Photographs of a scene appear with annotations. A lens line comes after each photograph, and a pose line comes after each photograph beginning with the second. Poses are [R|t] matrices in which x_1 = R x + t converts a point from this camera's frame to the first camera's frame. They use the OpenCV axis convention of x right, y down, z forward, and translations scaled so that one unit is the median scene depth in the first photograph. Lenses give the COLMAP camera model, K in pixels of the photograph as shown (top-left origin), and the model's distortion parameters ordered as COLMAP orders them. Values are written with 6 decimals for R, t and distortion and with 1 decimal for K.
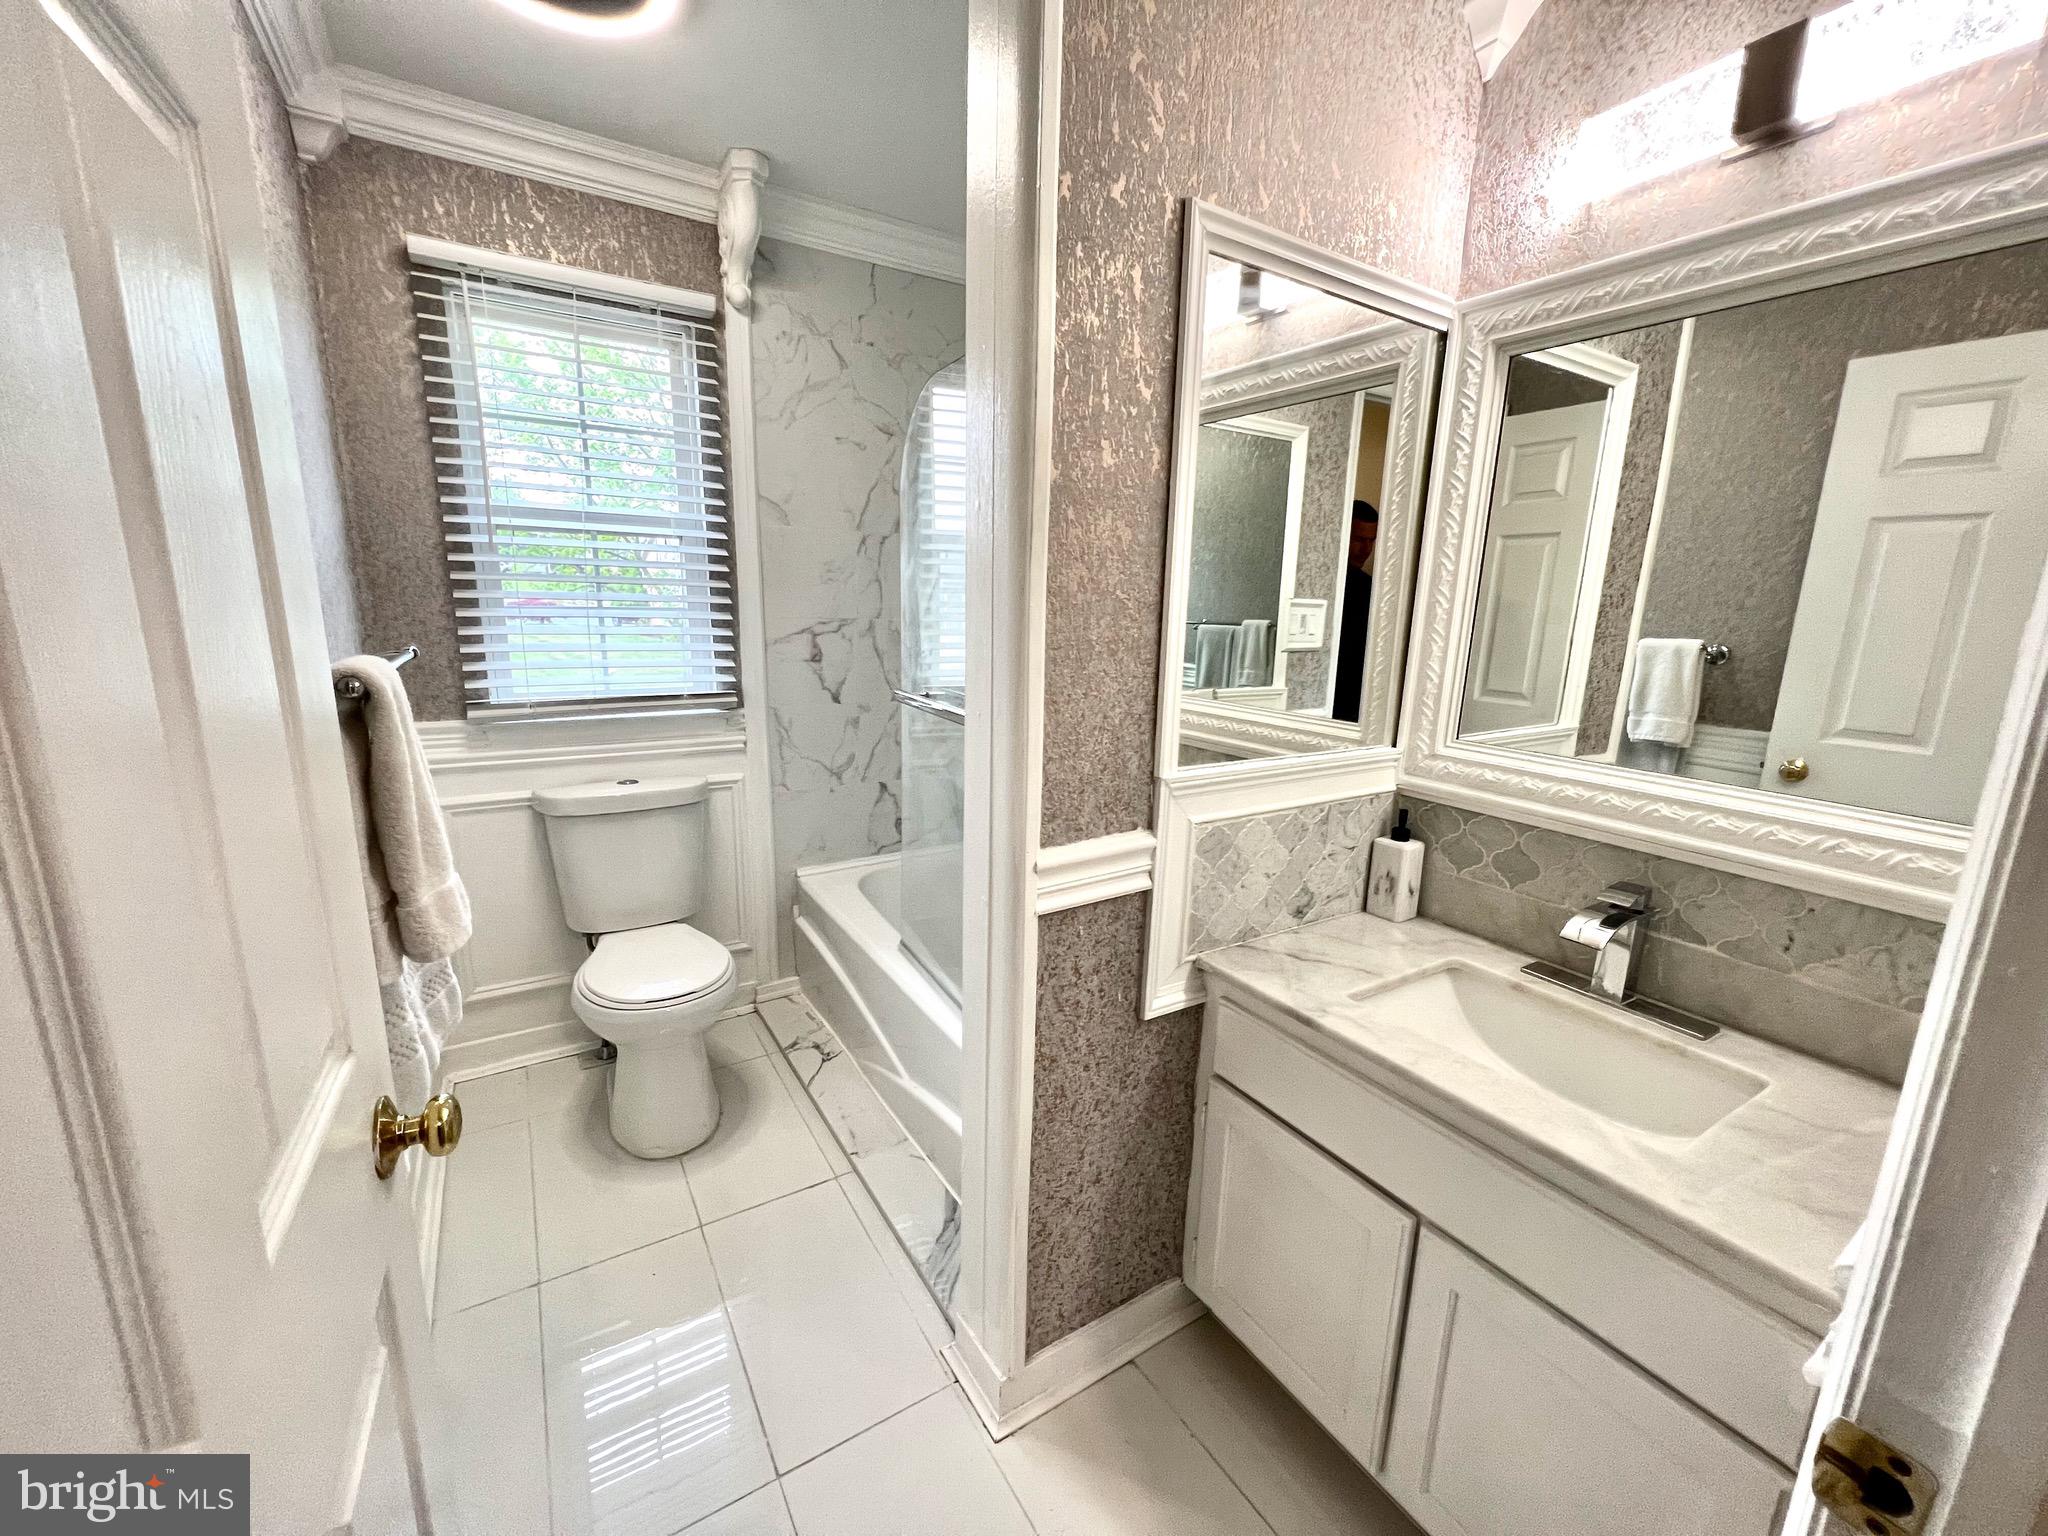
lens RADIAL K [[817.0, 0, 1025.1], [0, 817.0, 768.2], [0, 0, 1]] dist [0.000848, 0.000616]
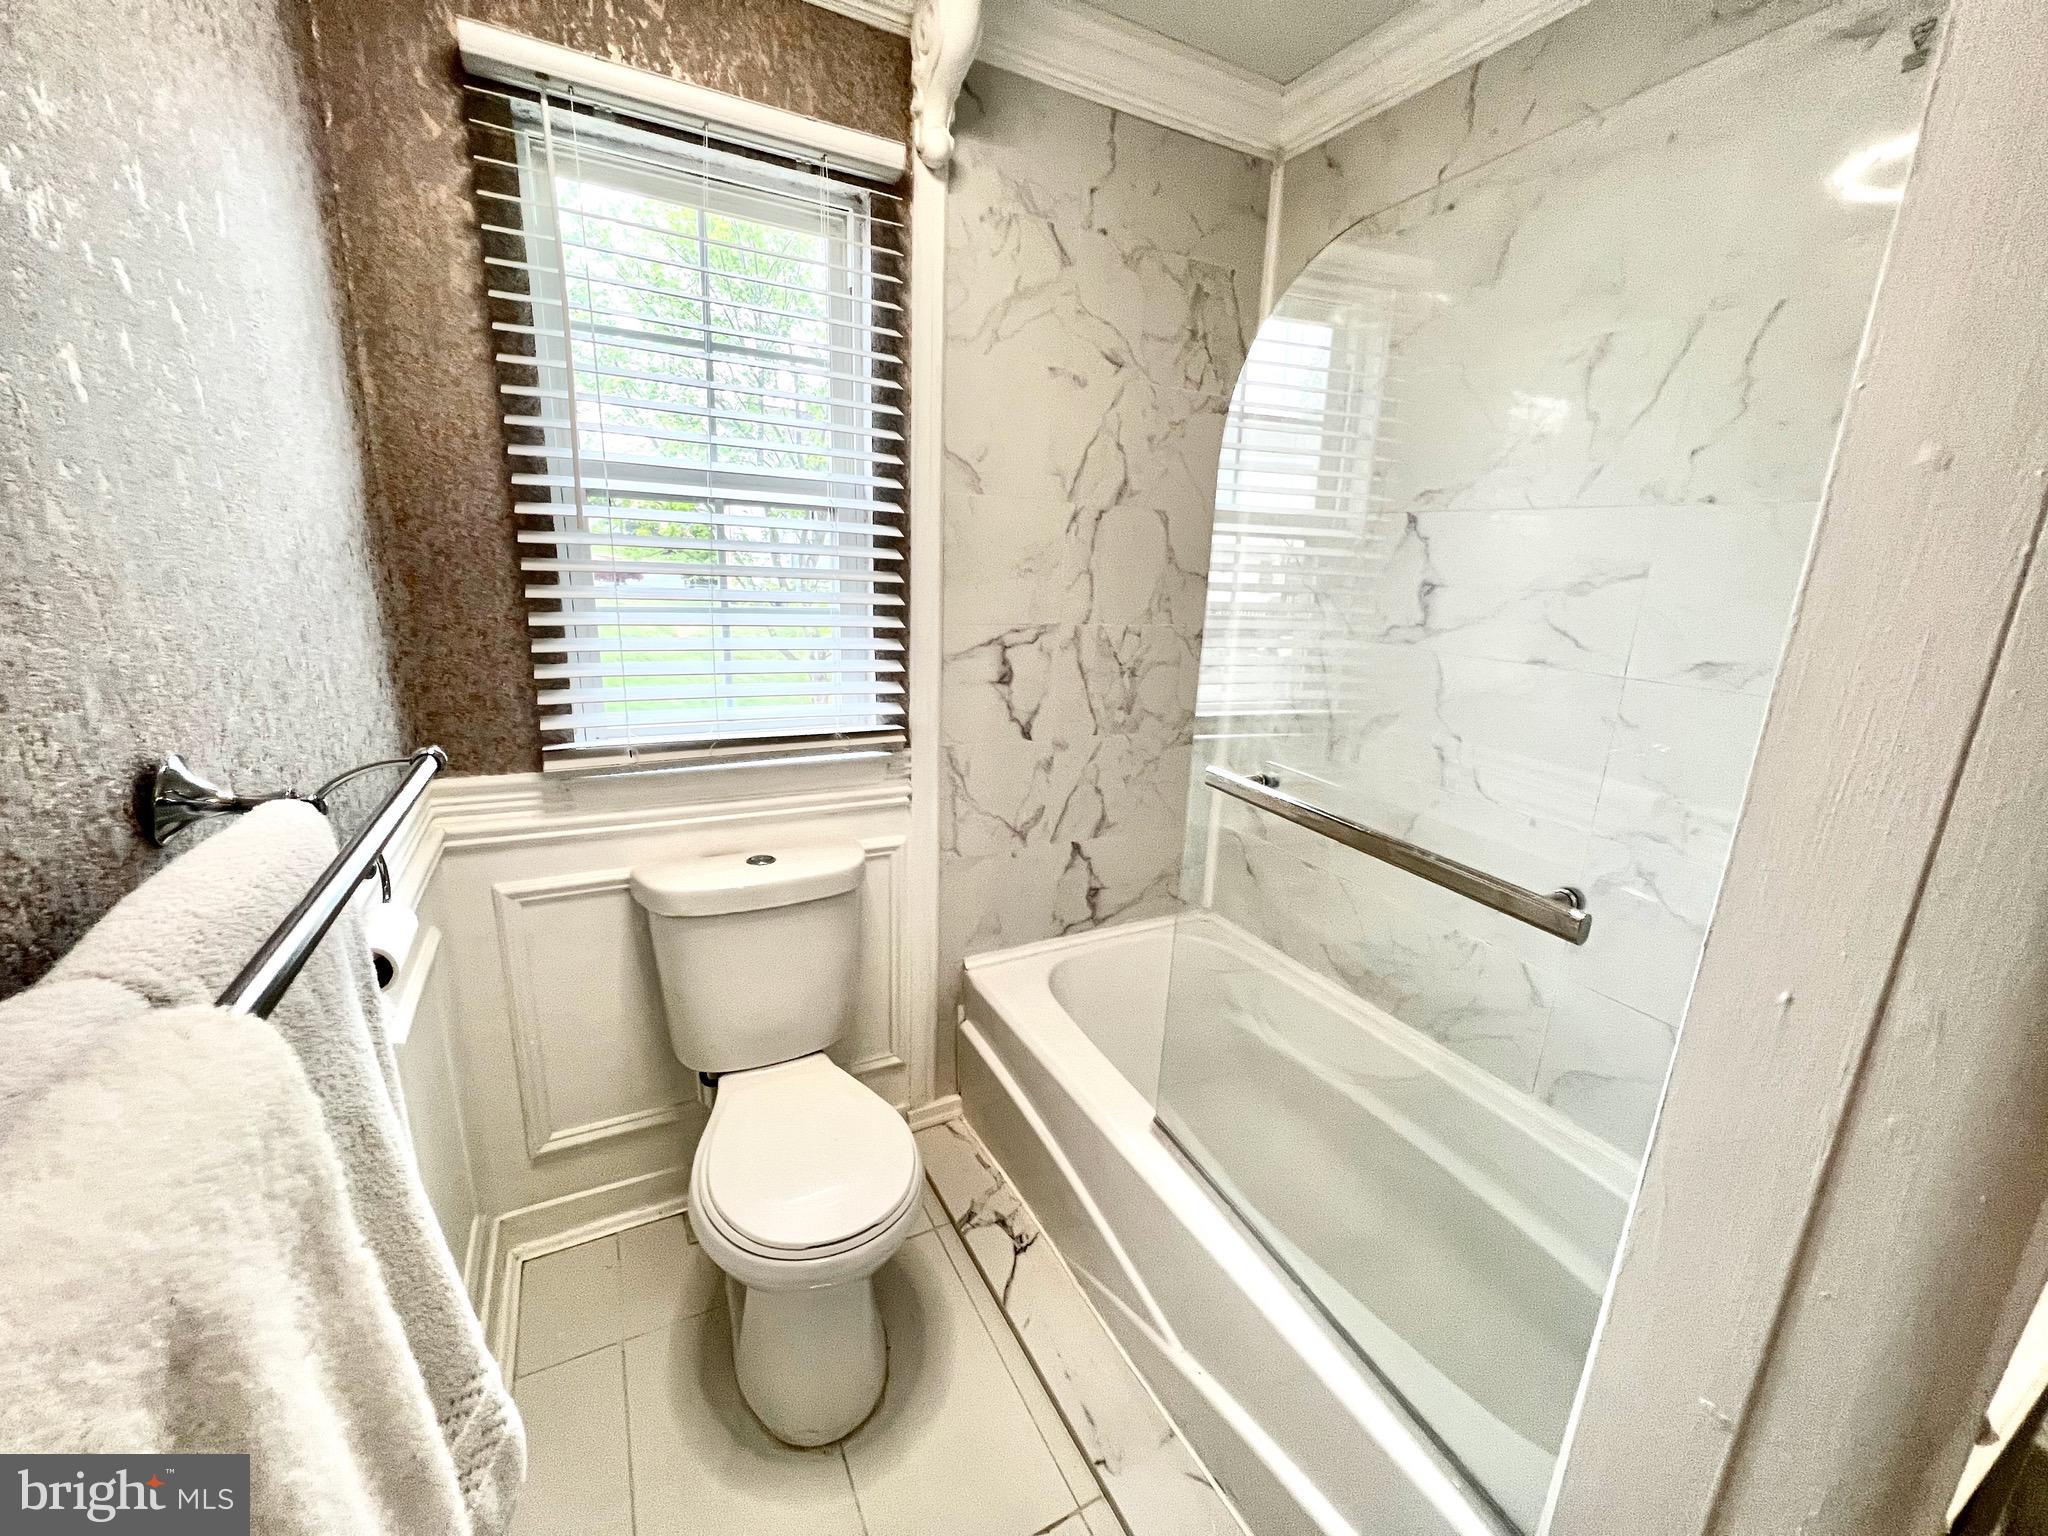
lens RADIAL K [[817.0, 0, 1024.3], [0, 817.0, 767.5], [0, 0, 1]] dist [0.000848, 0.000616]
pose [[0.997180, 0.033053, -0.067377, -0.216638], [-0.030609, 0.998846, 0.037002, -0.096659], [0.068522, -0.034835, 0.997041, 0.318446]]
